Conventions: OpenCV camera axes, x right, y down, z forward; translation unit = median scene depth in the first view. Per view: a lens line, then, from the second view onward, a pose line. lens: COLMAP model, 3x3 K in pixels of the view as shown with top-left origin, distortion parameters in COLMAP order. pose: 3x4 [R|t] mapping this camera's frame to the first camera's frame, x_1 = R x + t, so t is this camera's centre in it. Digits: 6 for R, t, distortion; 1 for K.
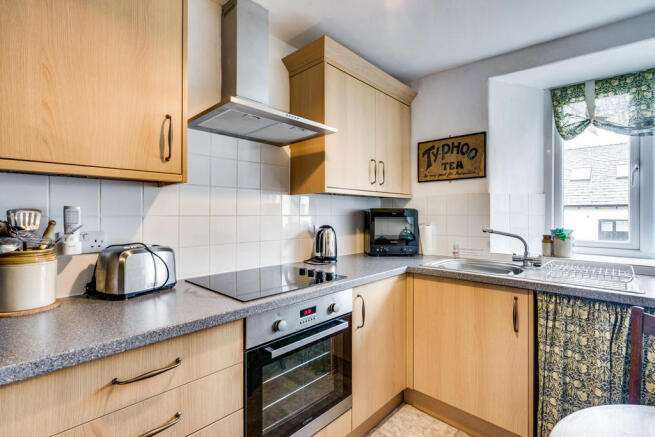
lens RADIAL K [[310.8, 0, 324.0], [0, 310.8, 213.3], [0, 0, 1]] dist [-0.002781, -0.000238]
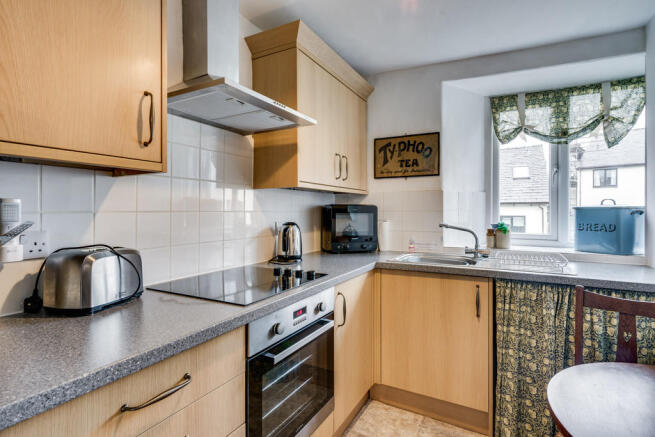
lens RADIAL K [[338.7, 0, 326.8], [0, 338.7, 211.4], [0, 0, 1]] dist [0.000065, 0.000519]
pose [[0.964119, -0.000979, 0.265469, -0.172711], [0.000347, 0.999997, 0.002428, 0.003982], [-0.265470, -0.002248, 0.964116, -0.011285]]
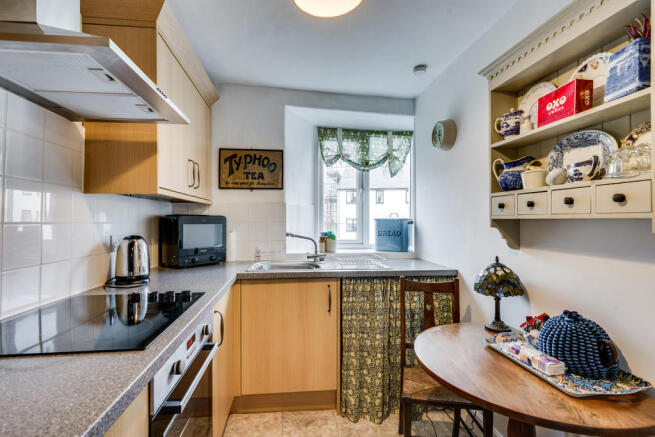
lens RADIAL K [[312.4, 0, 327.5], [0, 312.4, 218.5], [0, 0, 1]] dist [-0.017695, 0.011708]
pose [[0.623875, 0.004933, 0.781509, -0.325468], [-0.001790, 0.999986, -0.004883, -0.000939], [-0.781522, 0.001647, 0.623875, 0.152660]]
